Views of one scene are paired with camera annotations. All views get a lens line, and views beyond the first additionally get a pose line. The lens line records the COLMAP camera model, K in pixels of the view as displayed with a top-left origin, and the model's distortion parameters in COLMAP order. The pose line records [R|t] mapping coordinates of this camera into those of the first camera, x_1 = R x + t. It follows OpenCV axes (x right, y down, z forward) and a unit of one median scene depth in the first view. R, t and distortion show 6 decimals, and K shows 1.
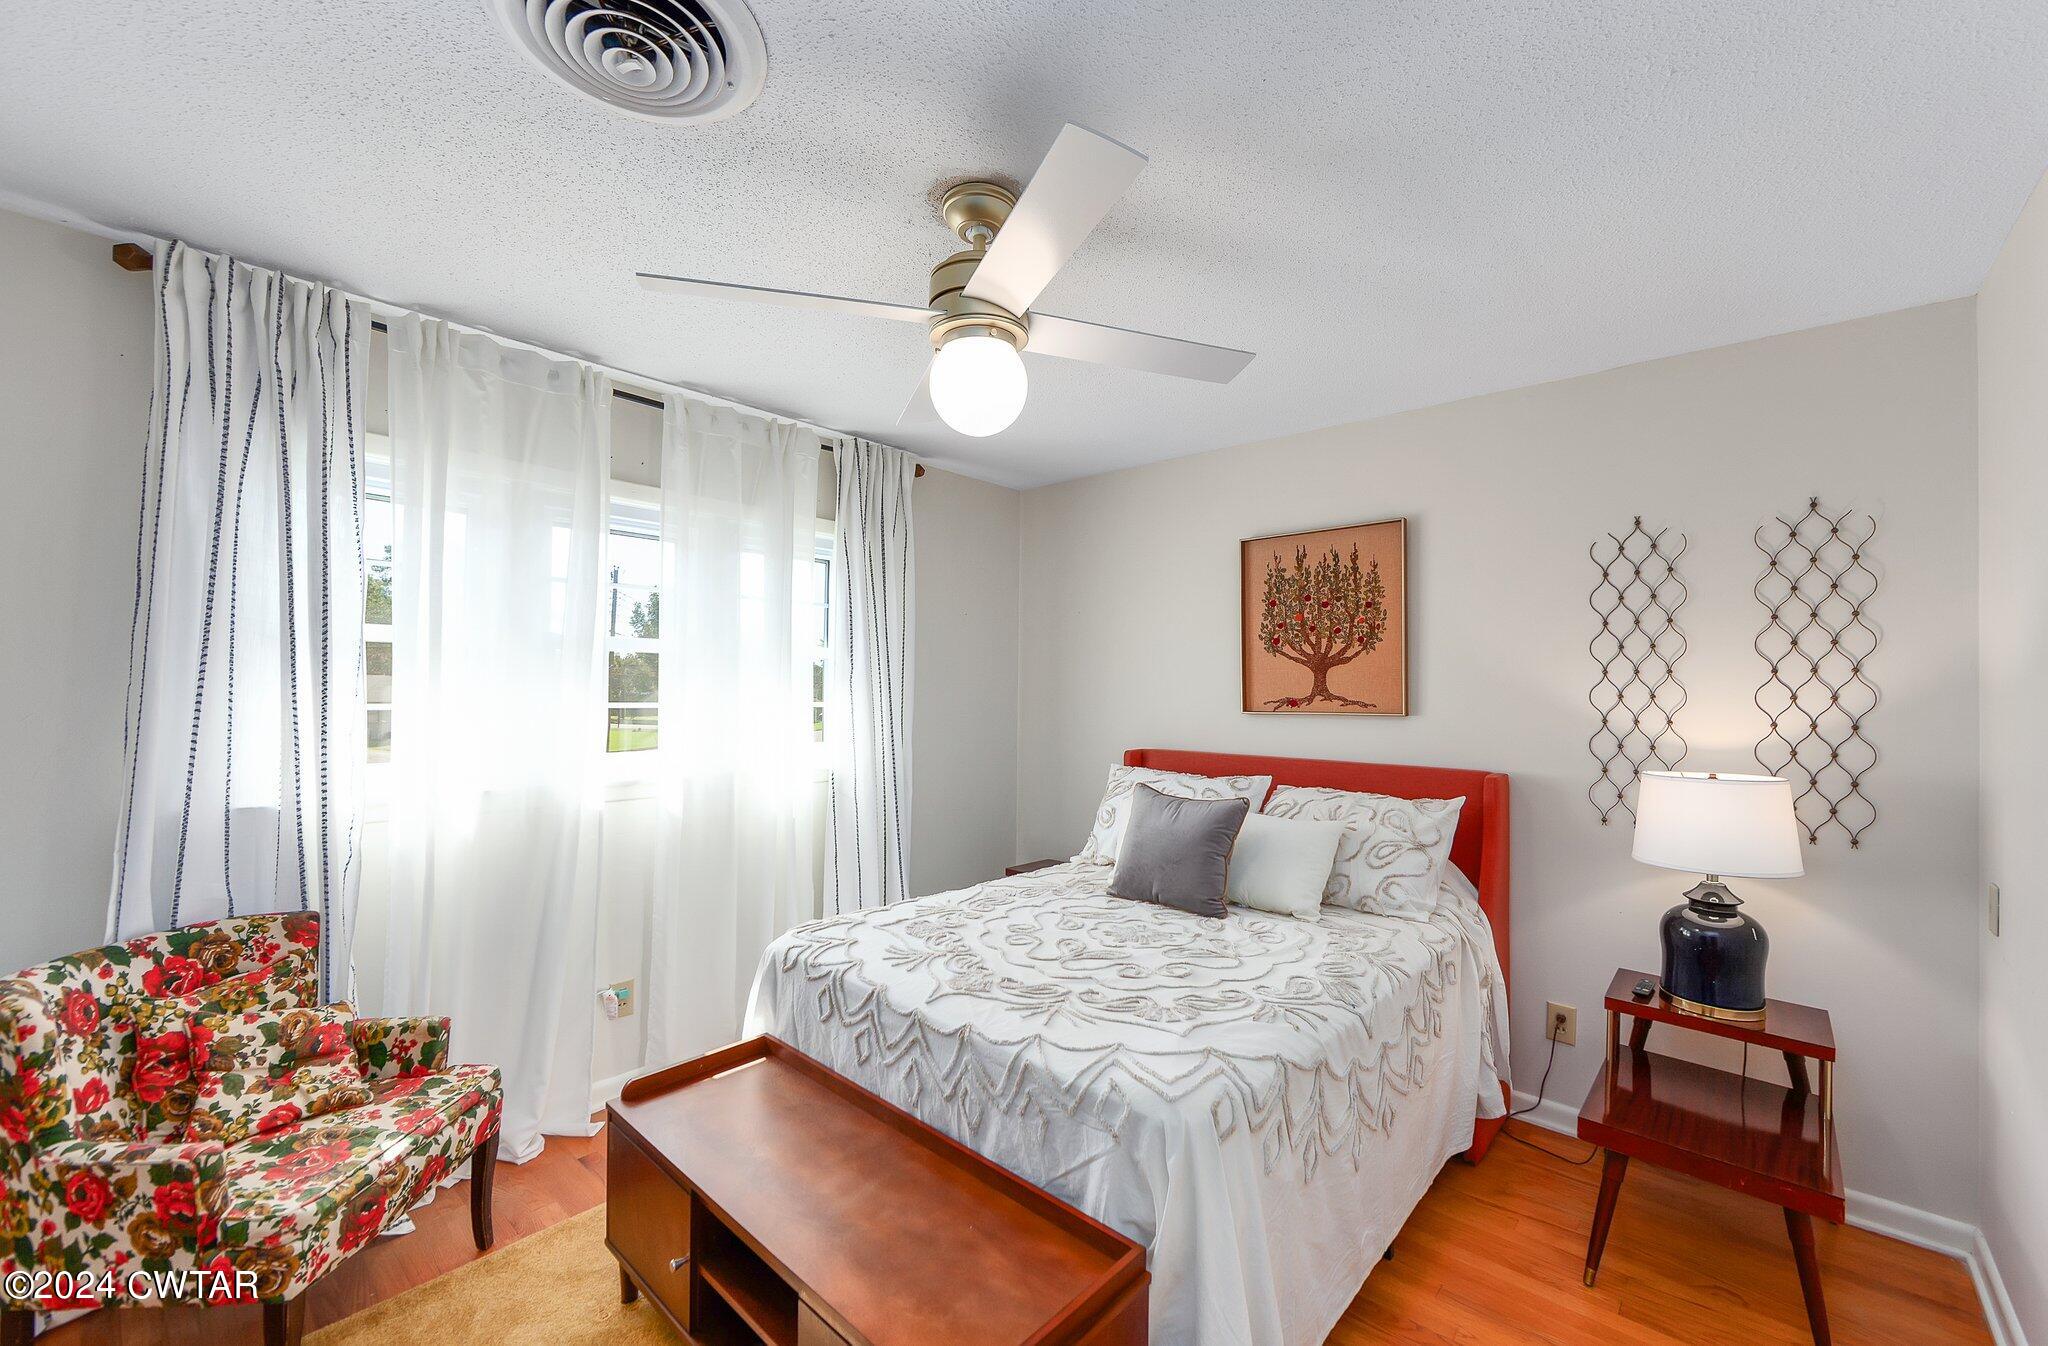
lens RADIAL K [[818.3, 0, 1021.9], [0, 818.3, 680.4], [0, 0, 1]] dist [-0.007364, 0.000234]
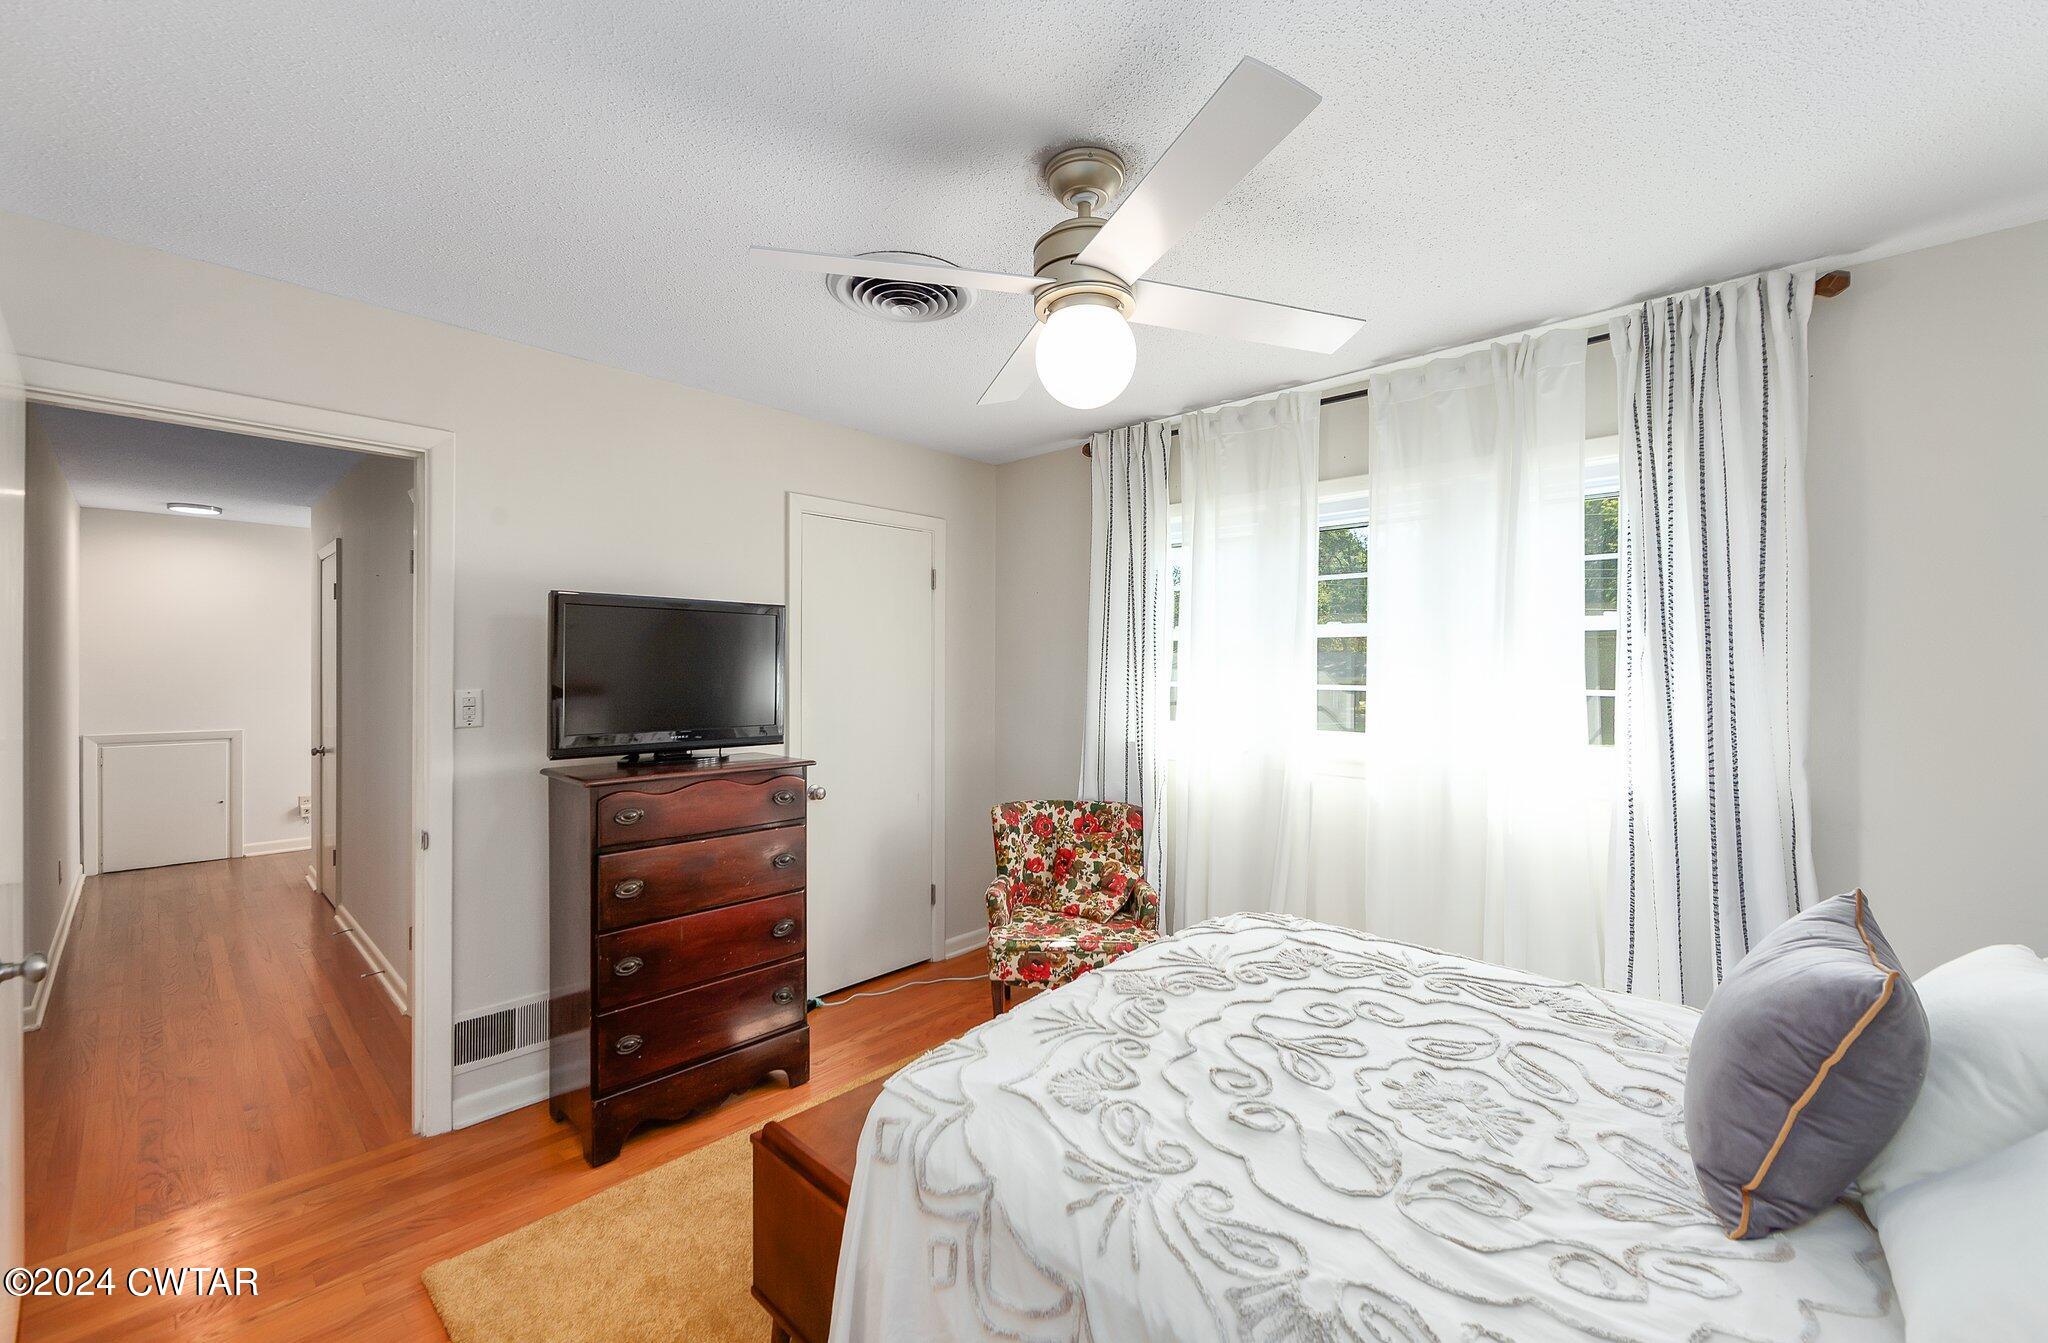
lens RADIAL K [[818.3, 0, 1023.2], [0, 818.3, 670.9], [0, 0, 1]] dist [-0.007364, 0.000234]
pose [[-0.018206, -0.008416, -0.999799, 0.820844], [0.005937, 0.999946, -0.008525, 0.021203], [0.999817, -0.006091, -0.018155, 0.838929]]
